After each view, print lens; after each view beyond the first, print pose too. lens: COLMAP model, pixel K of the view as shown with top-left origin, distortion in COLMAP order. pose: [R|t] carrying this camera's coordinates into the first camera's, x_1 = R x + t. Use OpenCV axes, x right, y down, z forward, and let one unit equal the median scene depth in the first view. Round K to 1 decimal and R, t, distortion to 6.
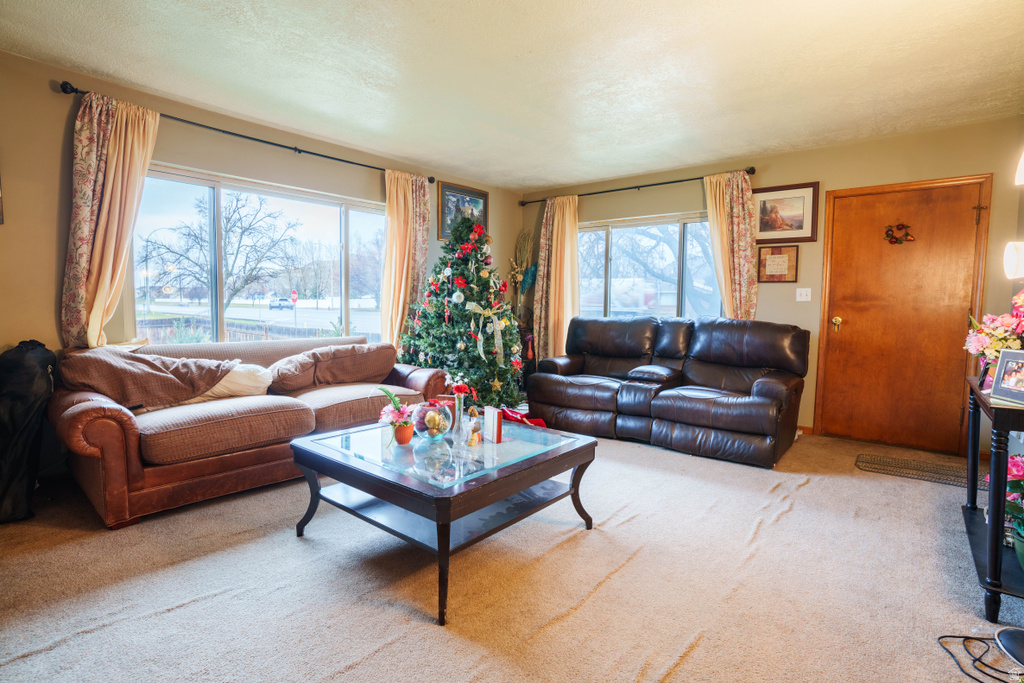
lens RADIAL K [[501.8, 0, 510.1], [0, 501.8, 340.5], [0, 0, 1]] dist [-0.078649, 0.036408]
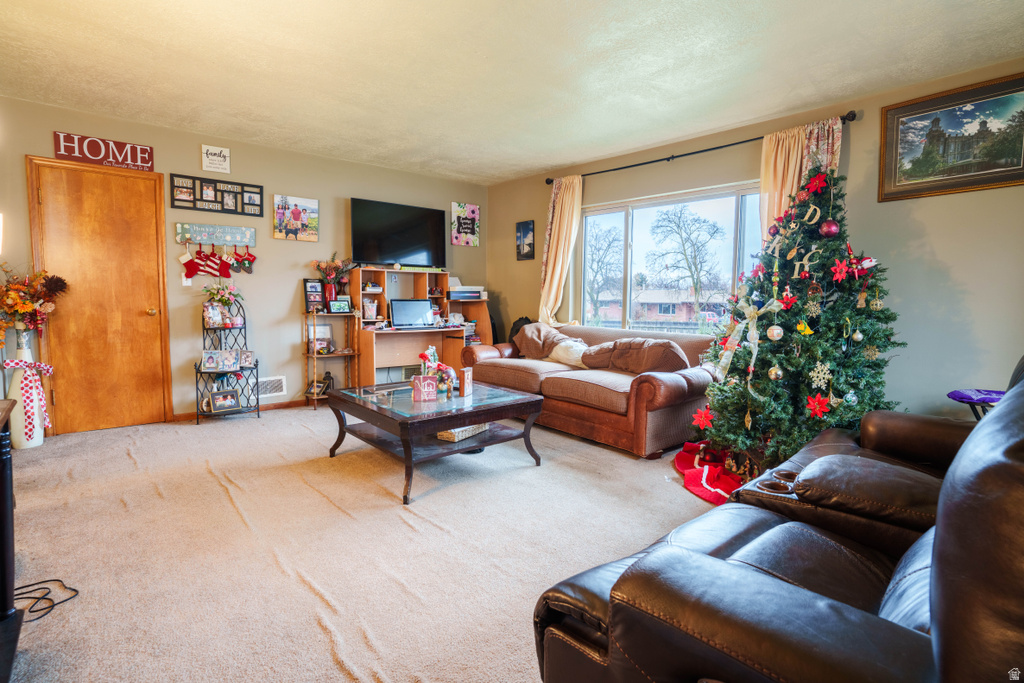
lens RADIAL K [[501.8, 0, 510.1], [0, 501.8, 340.5], [0, 0, 1]] dist [-0.078649, 0.036408]
pose [[-0.156606, 0.071191, -0.985092, 0.684928], [-0.083567, 0.992867, 0.085038, -0.047952], [0.984119, 0.095639, -0.149540, 0.802462]]
